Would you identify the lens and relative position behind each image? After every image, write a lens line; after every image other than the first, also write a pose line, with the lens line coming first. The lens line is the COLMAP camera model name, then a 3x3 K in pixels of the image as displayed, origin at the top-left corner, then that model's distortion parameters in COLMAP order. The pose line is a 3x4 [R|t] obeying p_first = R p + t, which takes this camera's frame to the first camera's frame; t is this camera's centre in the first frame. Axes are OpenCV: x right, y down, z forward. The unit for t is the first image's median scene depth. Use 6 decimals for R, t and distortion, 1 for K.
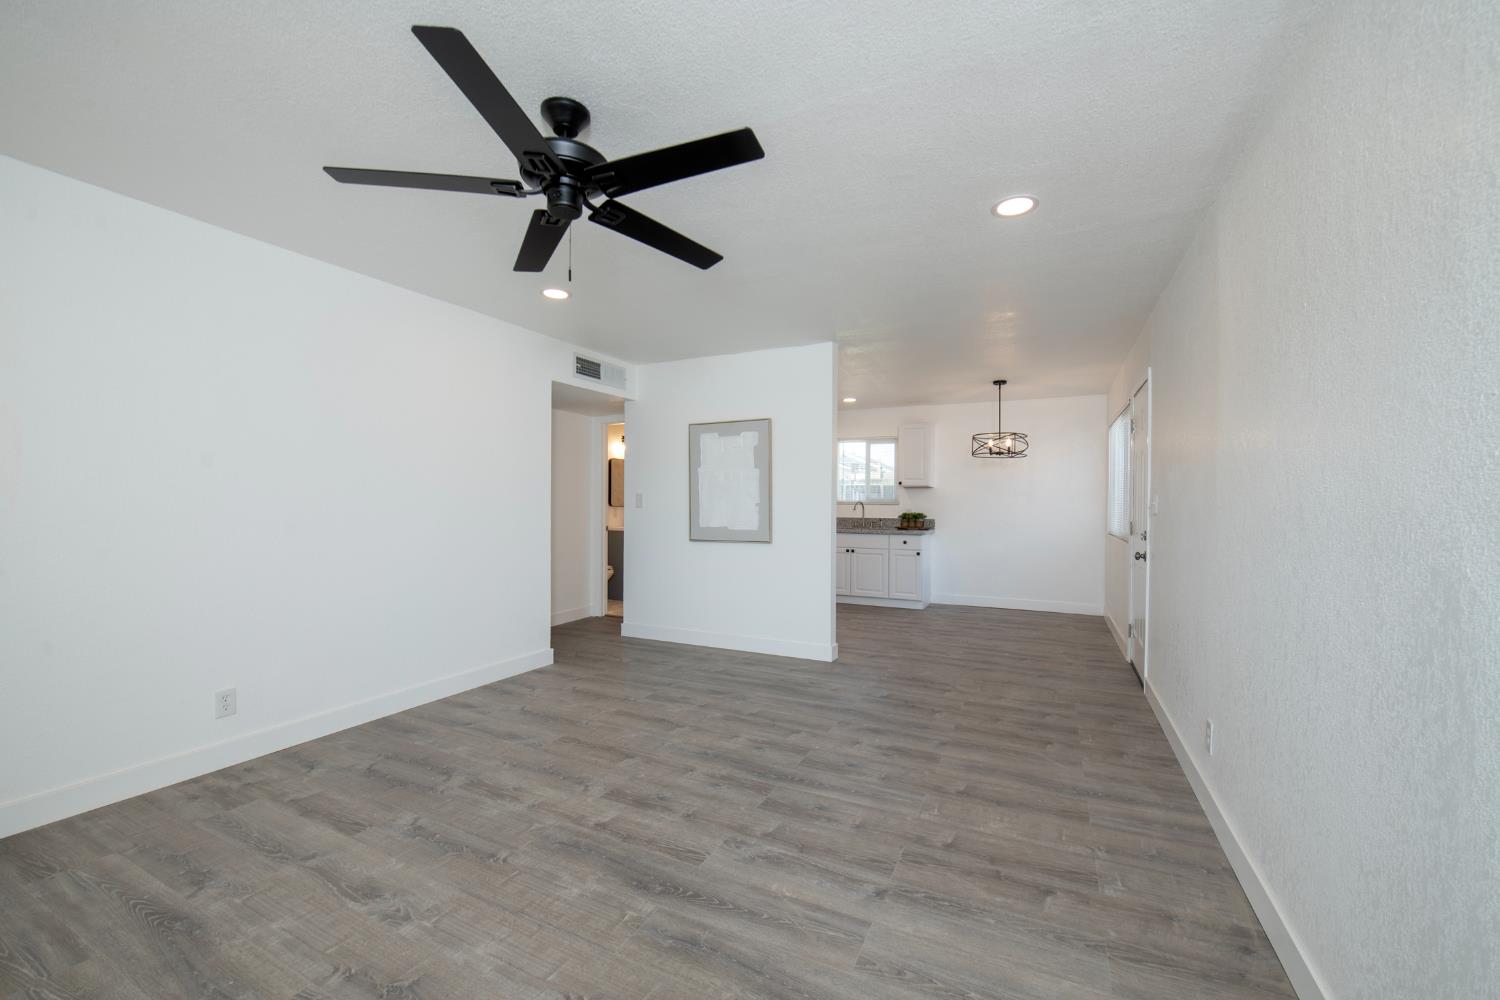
lens RADIAL K [[610.5, 0, 760.7], [0, 610.5, 496.4], [0, 0, 1]] dist [-0.001335, -0.000157]
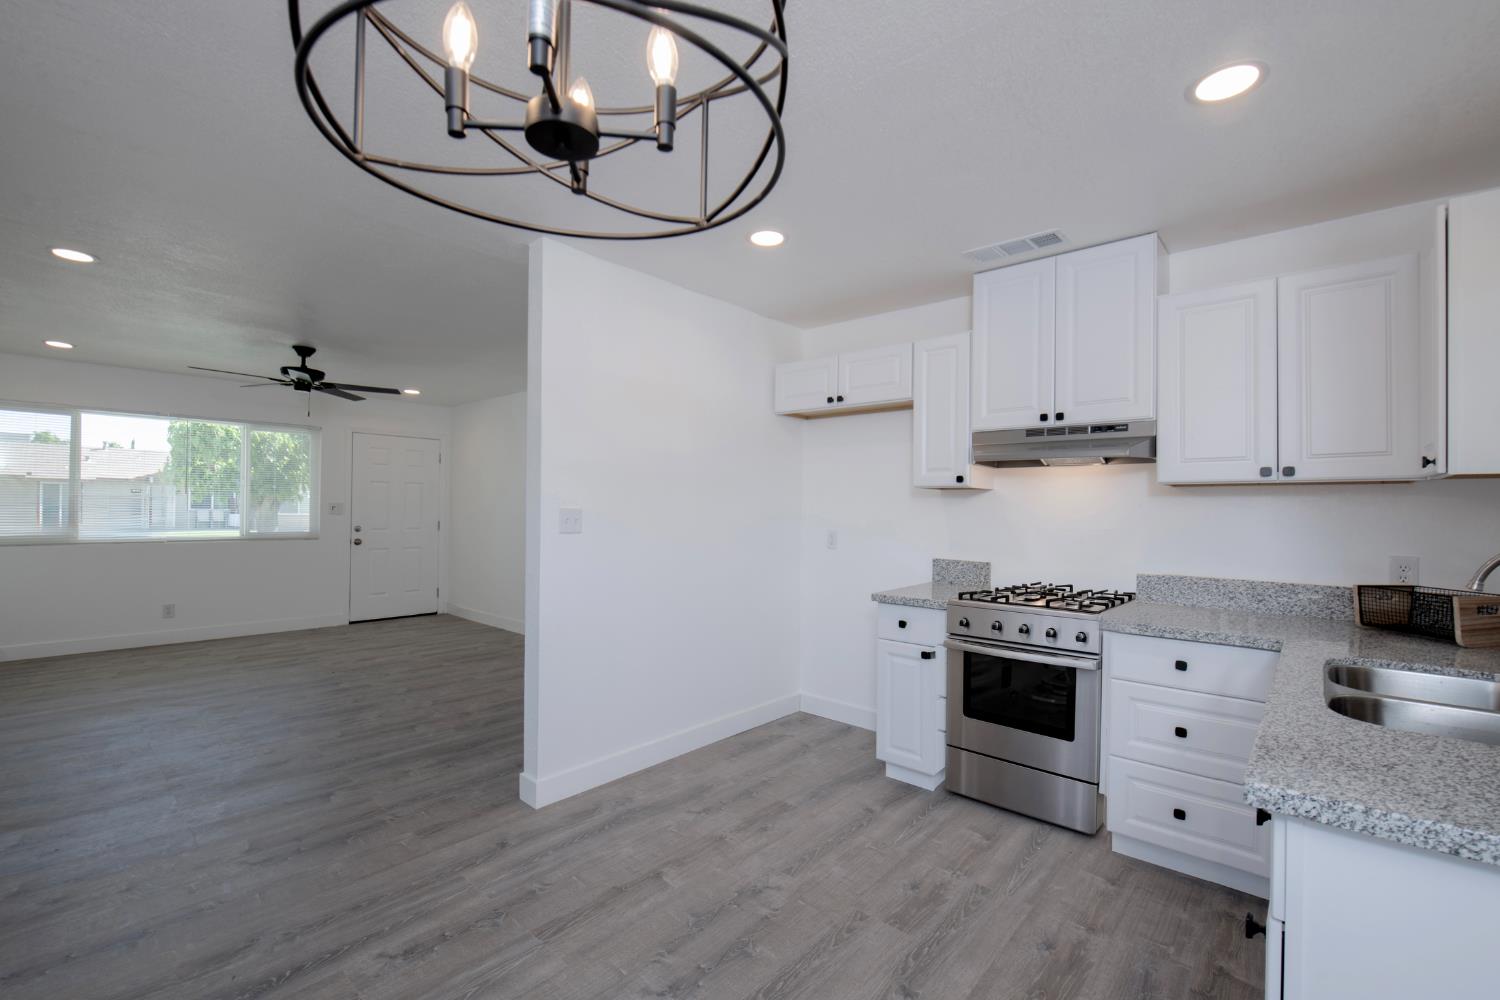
lens RADIAL K [[613.3, 0, 755.6], [0, 613.3, 507.9], [0, 0, 1]] dist [-0.040555, 0.006840]
pose [[-0.246857, -0.013530, -0.968958, 0.854935], [-0.005116, 0.999907, -0.012659, 0.001334], [0.969039, 0.001832, -0.246903, 1.867259]]
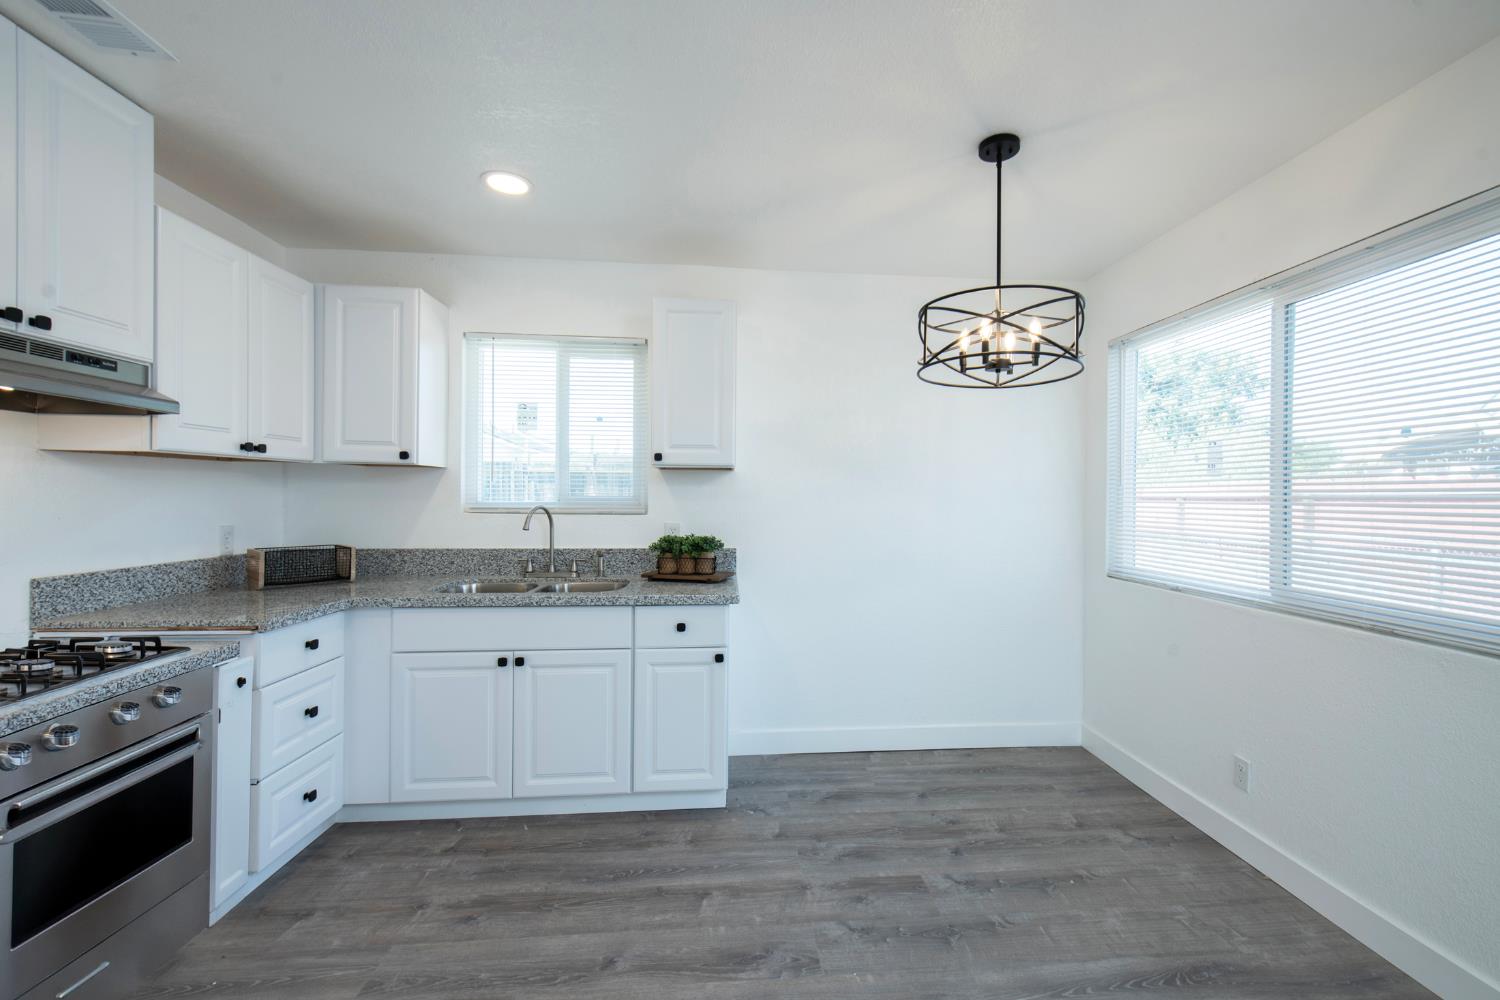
lens RADIAL K [[610.5, 0, 760.7], [0, 610.5, 496.4], [0, 0, 1]] dist [-0.001335, -0.000157]
pose [[0.871660, -0.004992, 0.490086, 0.217750], [-0.002070, 0.999902, 0.013867, -0.006432], [-0.490107, -0.013102, 0.871564, 1.374647]]
